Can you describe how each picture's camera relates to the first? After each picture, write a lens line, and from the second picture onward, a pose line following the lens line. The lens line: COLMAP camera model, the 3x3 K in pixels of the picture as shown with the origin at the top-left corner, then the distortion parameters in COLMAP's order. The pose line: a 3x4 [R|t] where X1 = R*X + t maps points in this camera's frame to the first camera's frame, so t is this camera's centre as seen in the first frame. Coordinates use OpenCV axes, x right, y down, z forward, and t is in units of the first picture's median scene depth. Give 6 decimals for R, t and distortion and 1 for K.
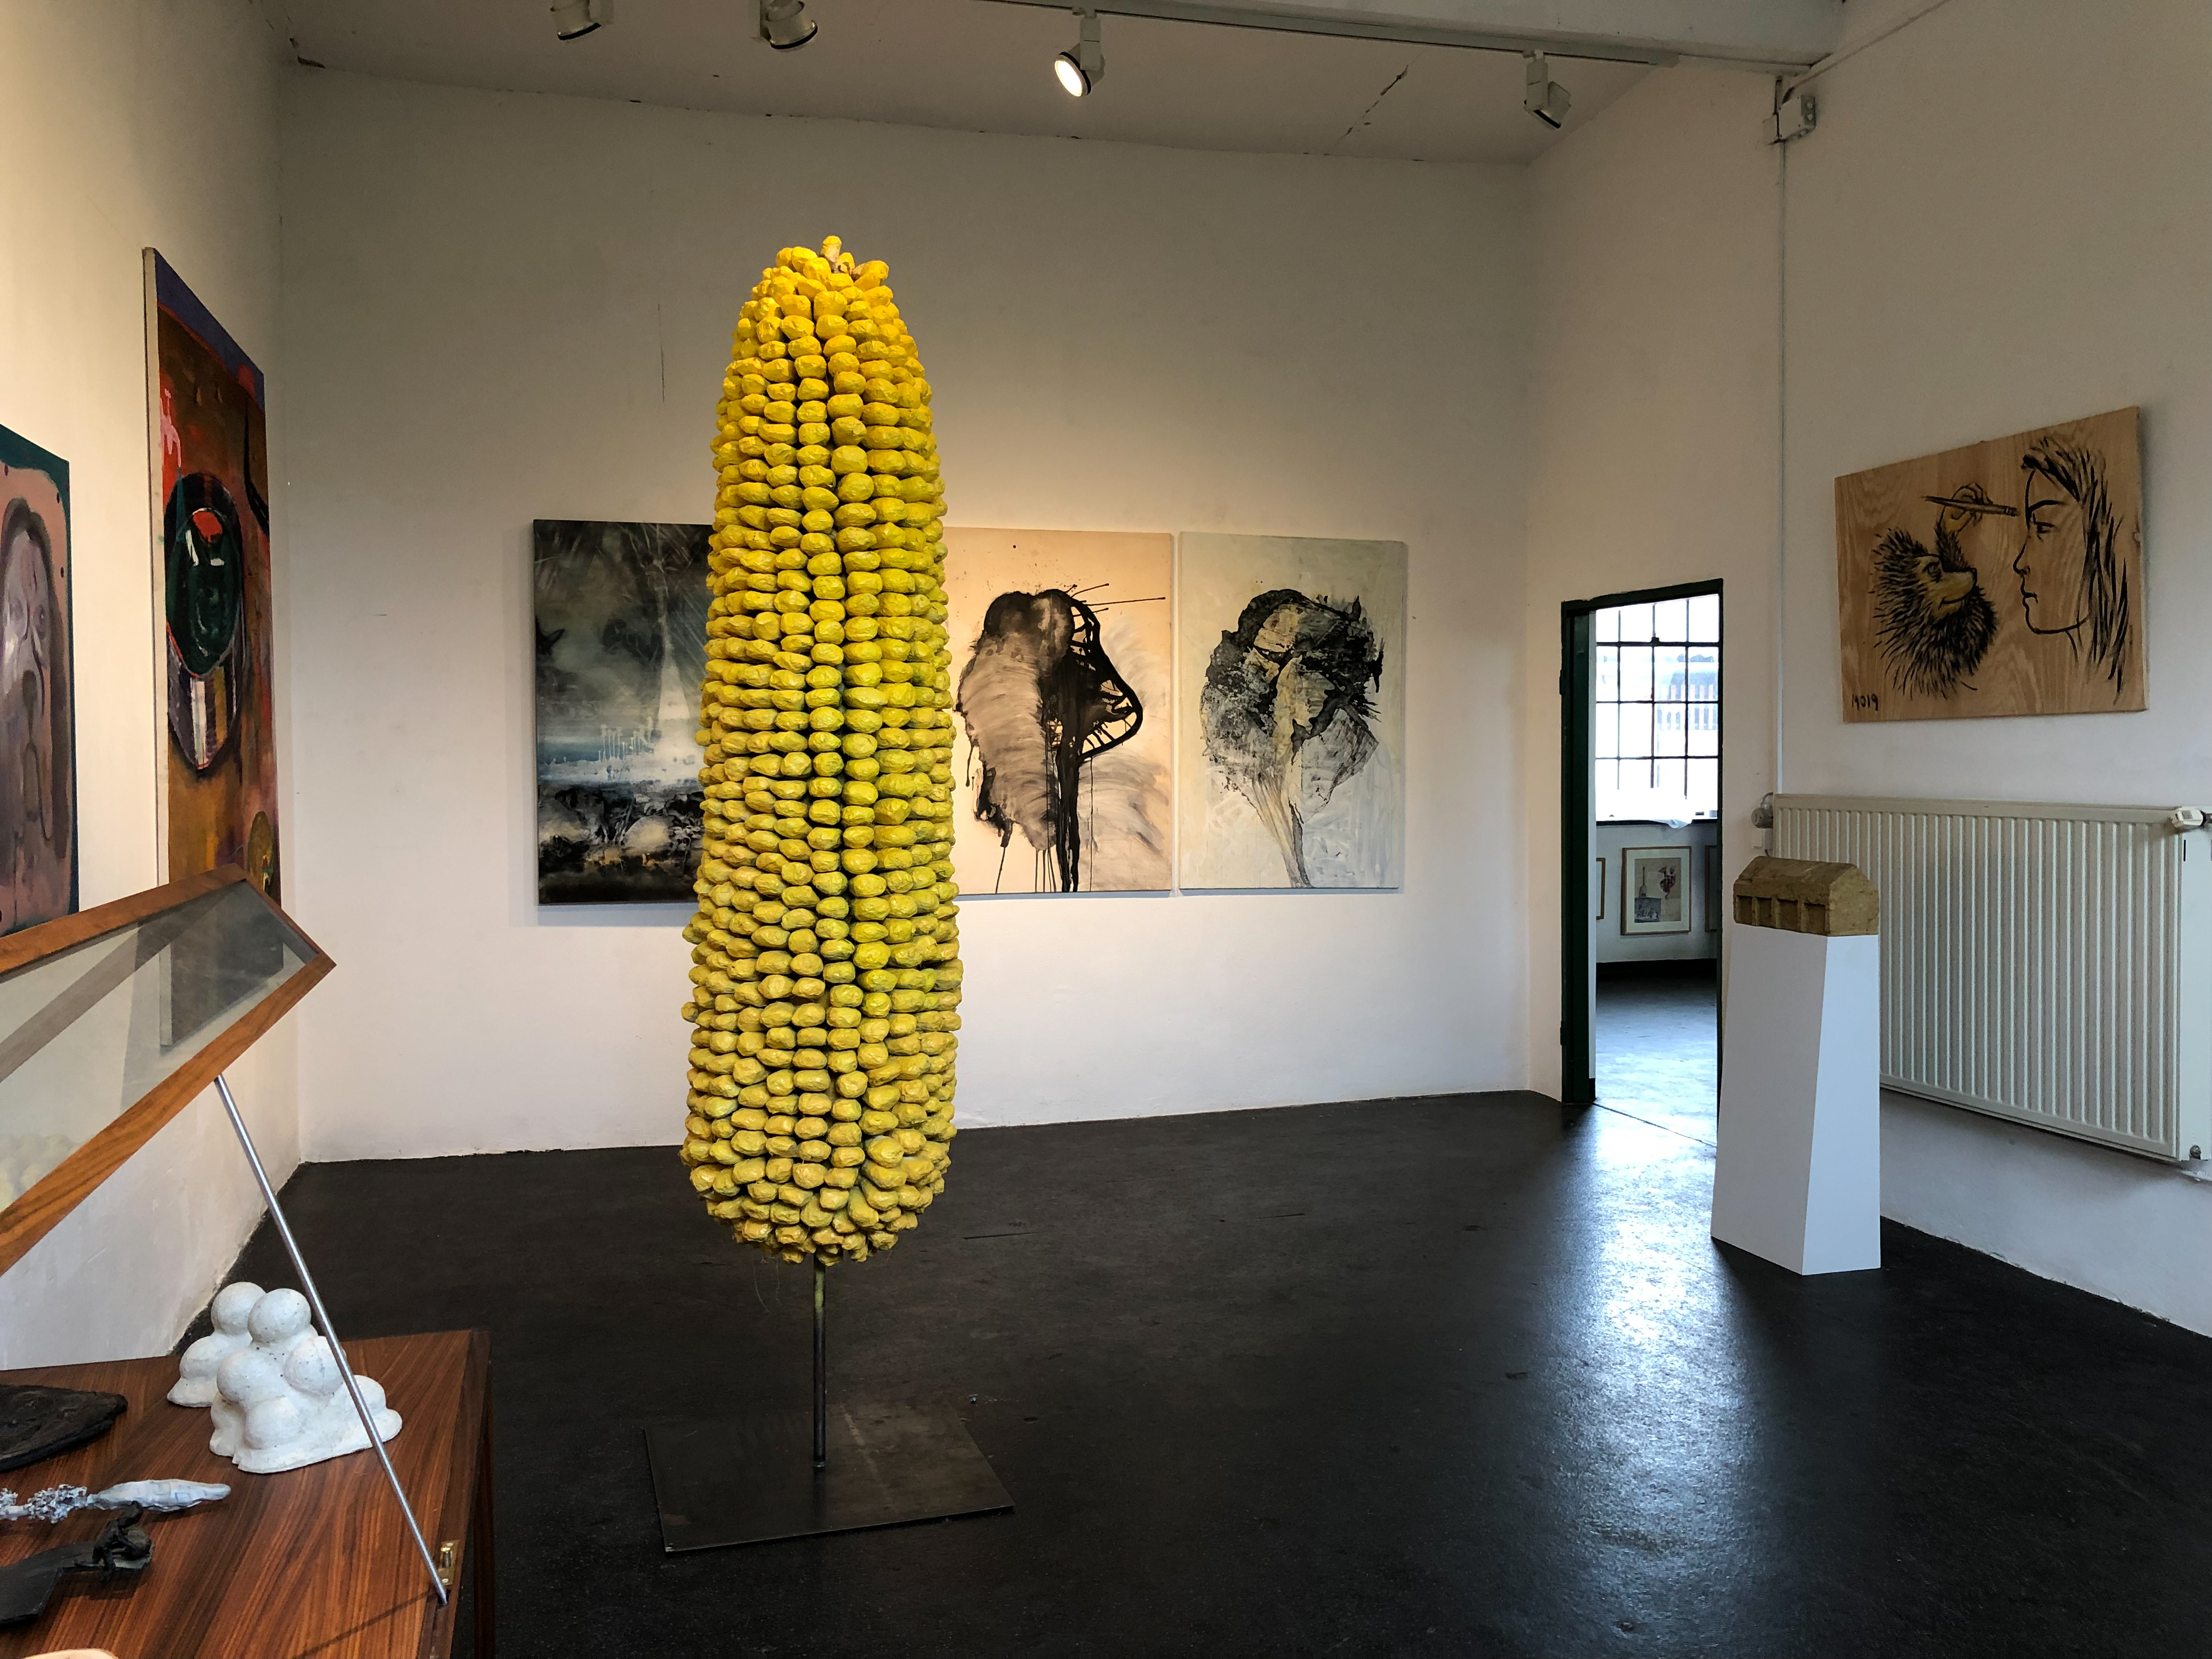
lens RADIAL K [[1811.9, 0, 1114.0], [0, 1811.9, 817.6], [0, 0, 1]] dist [0.039515, -0.051312]
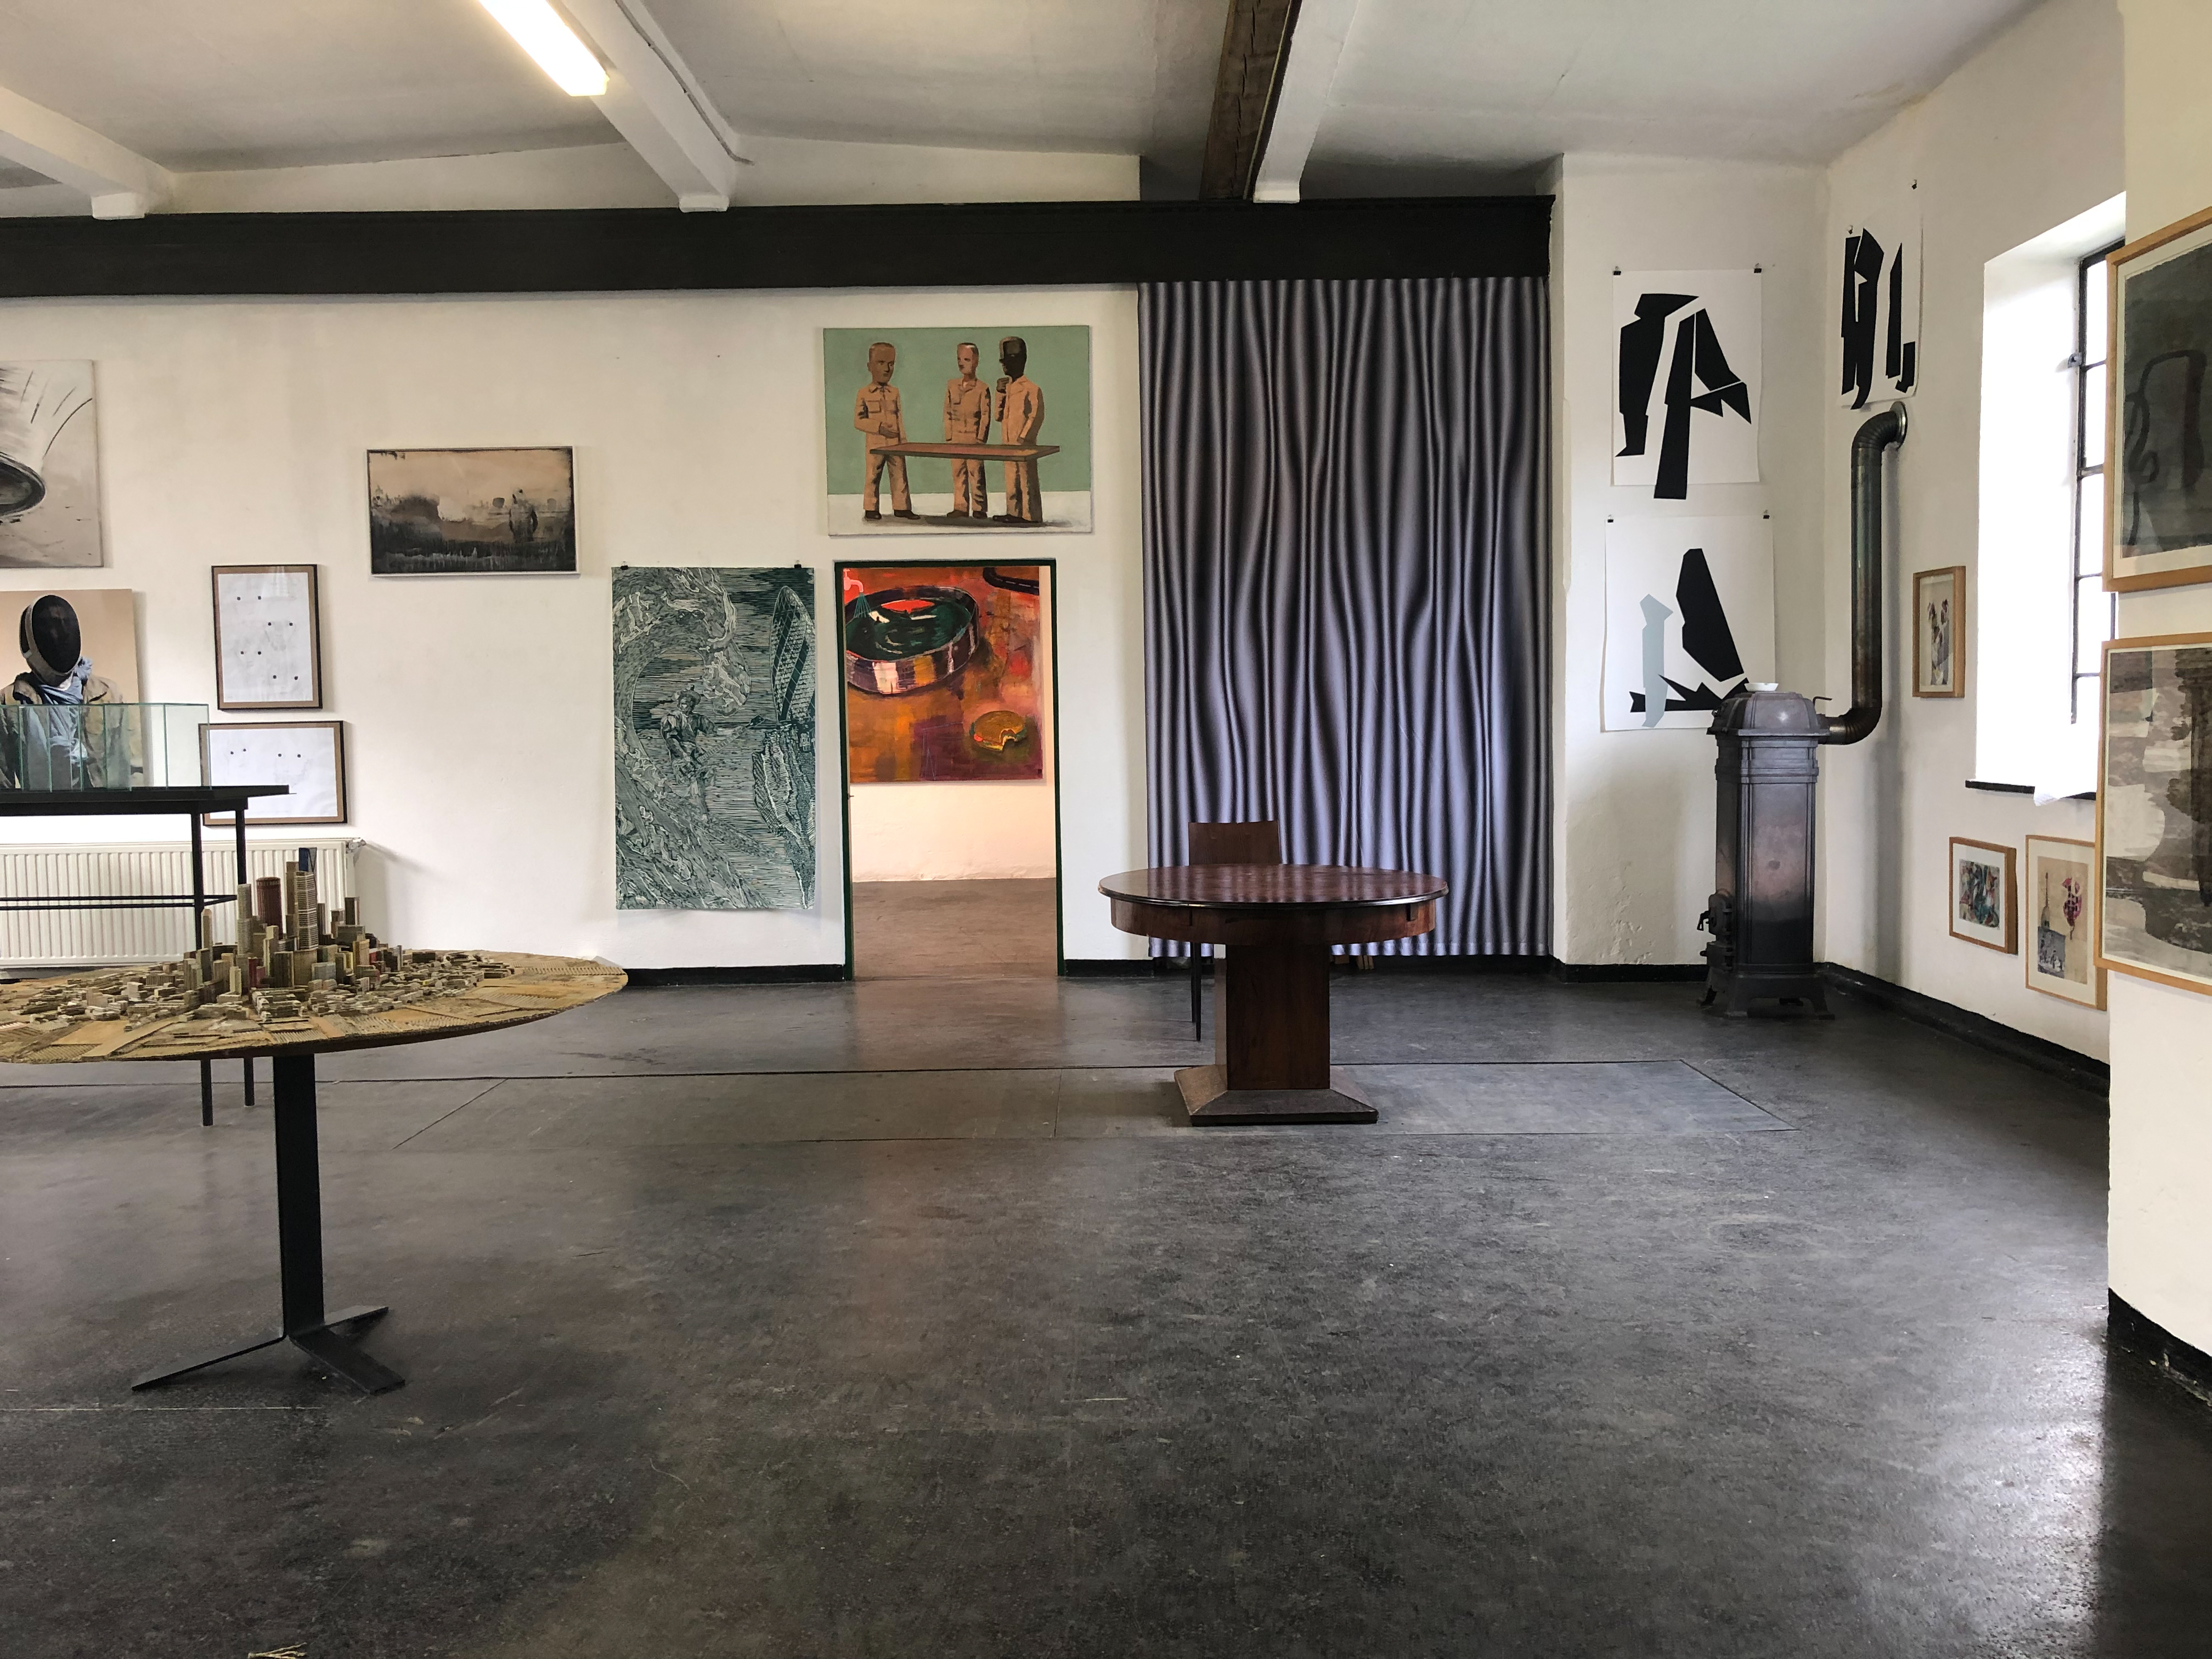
lens RADIAL K [[1811.9, 0, 1112.1], [0, 1811.9, 827.1], [0, 0, 1]] dist [0.039515, -0.051312]
pose [[-0.276131, 0.073650, -0.958294, 1.431881], [-0.022761, 0.996279, 0.083128, -0.041412], [0.960851, 0.044765, -0.273427, 1.403497]]
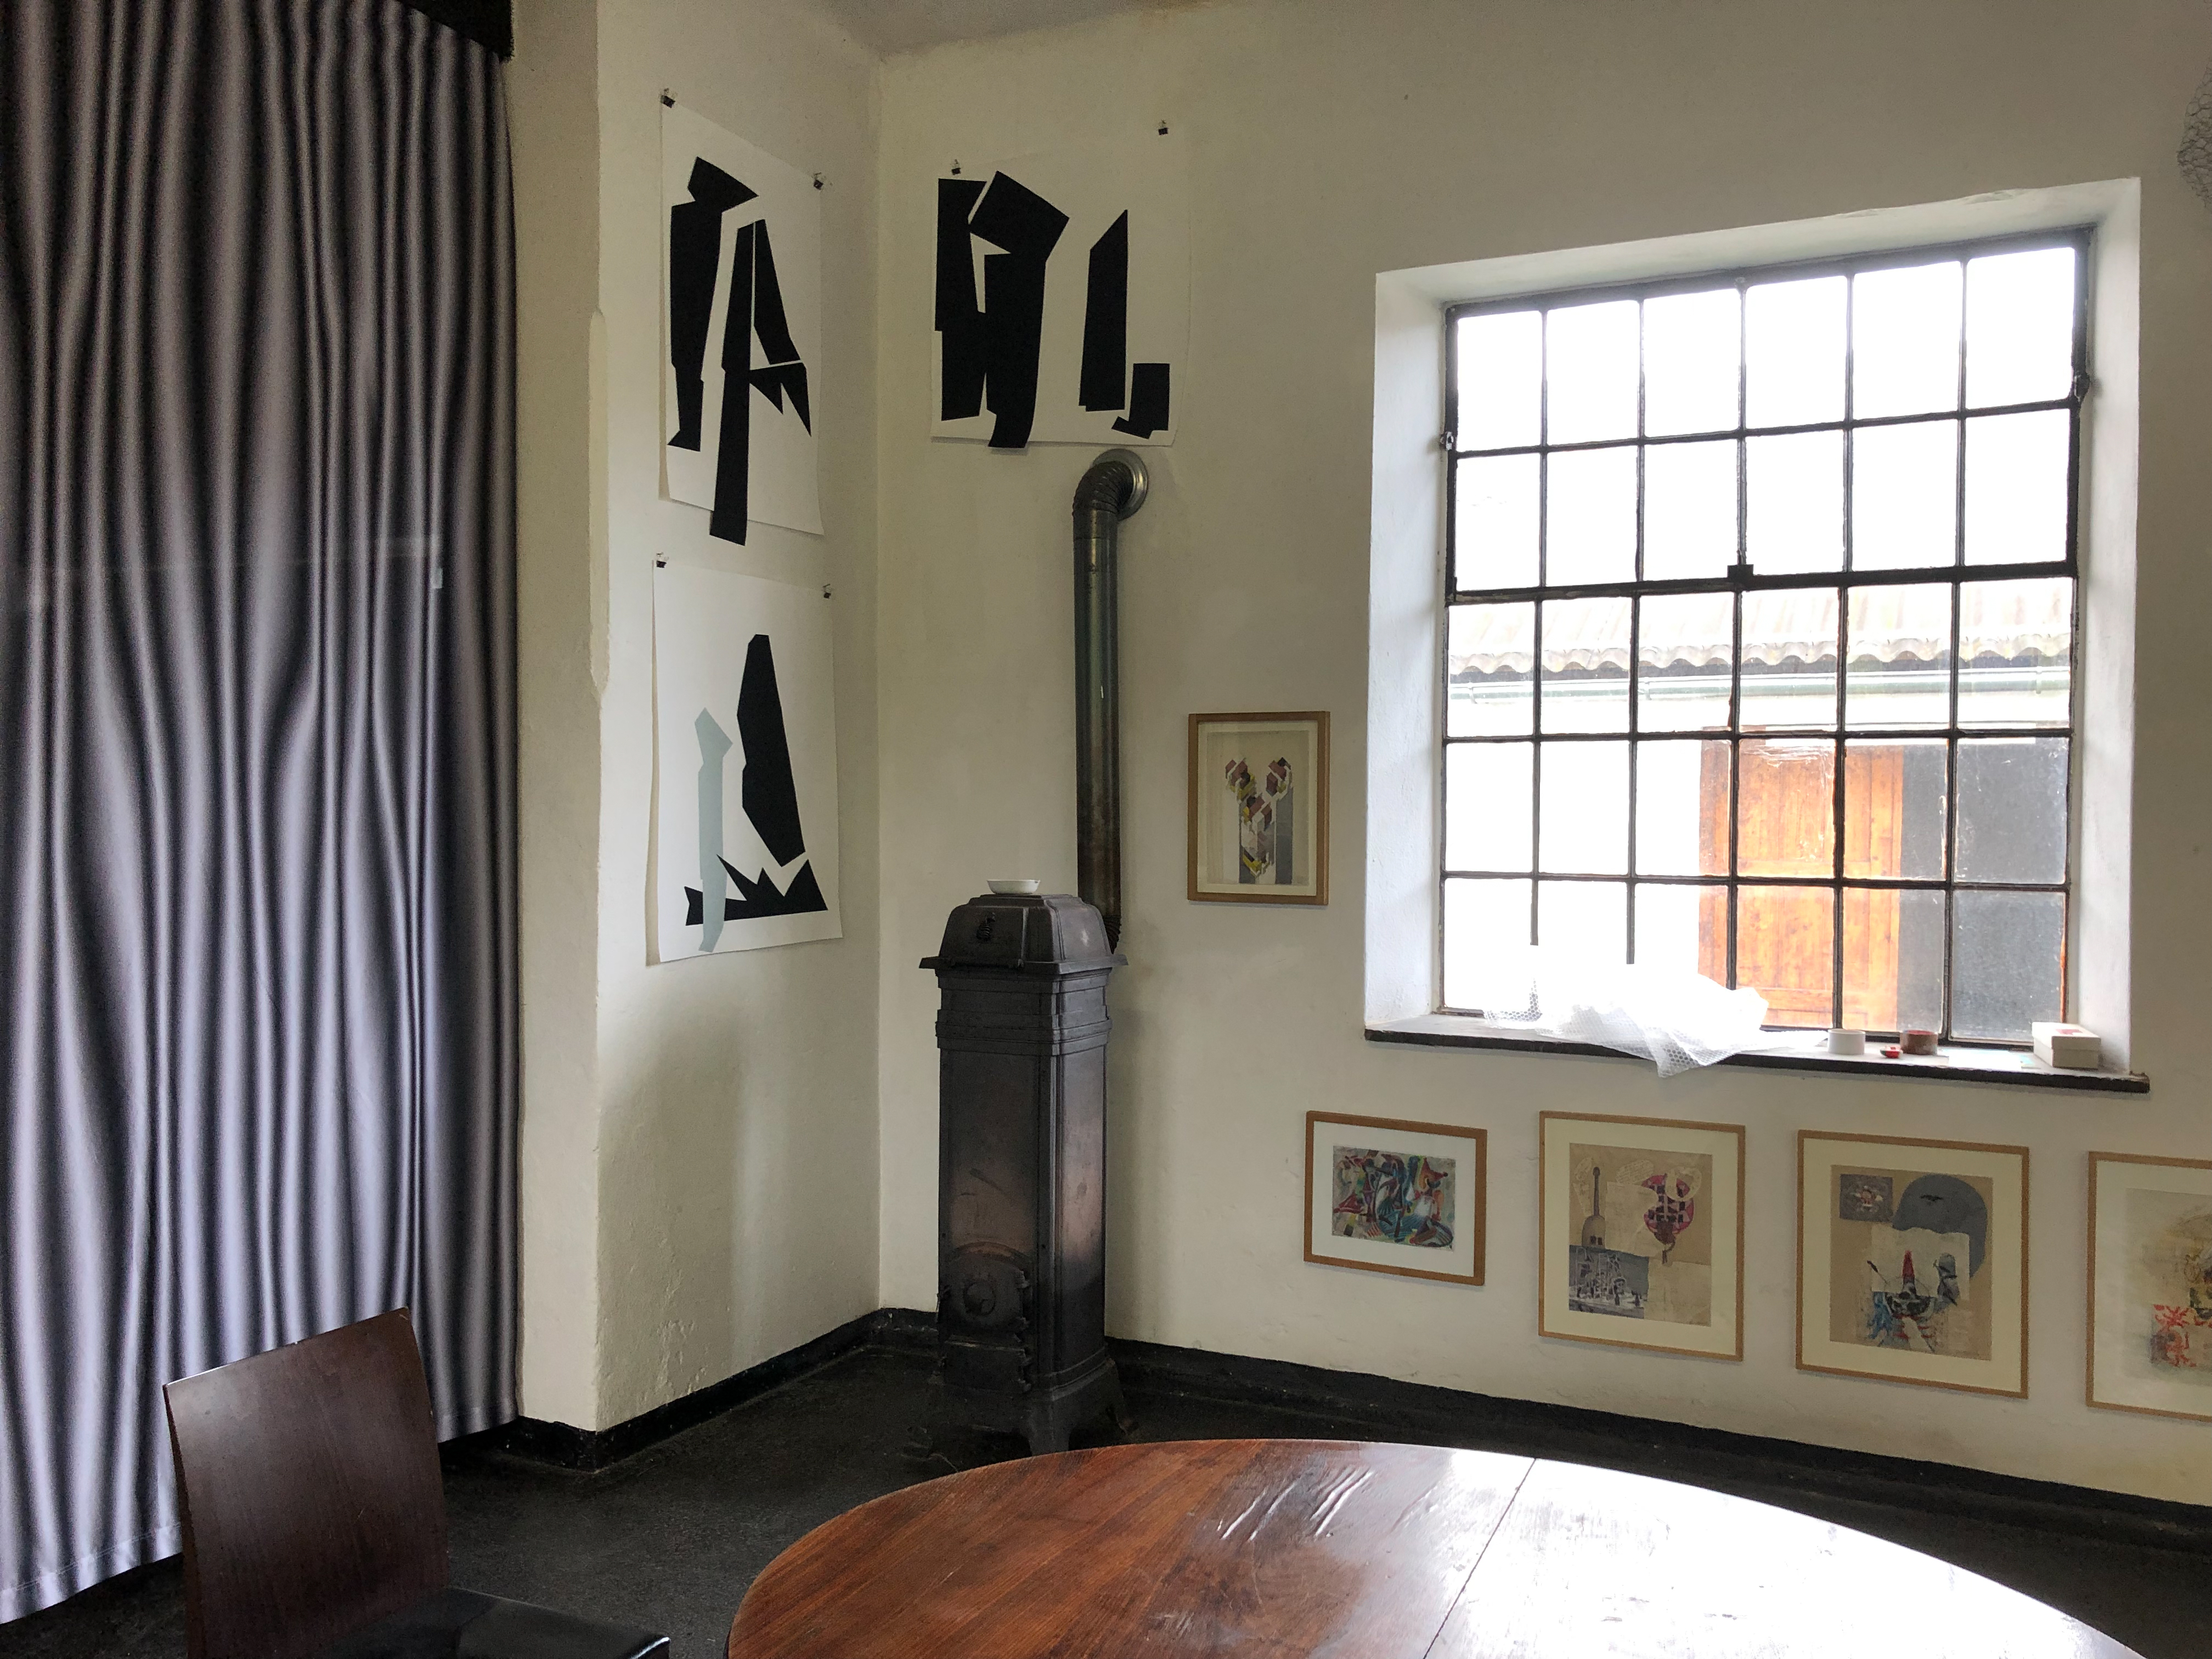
lens RADIAL K [[1811.9, 0, 1102.6], [0, 1811.9, 838.0], [0, 0, 1]] dist [0.039515, -0.051312]
pose [[0.755318, 0.022079, -0.654987, 0.737508], [-0.037675, 0.999242, -0.009762, -0.054561], [0.654275, 0.032050, 0.755577, 1.025601]]
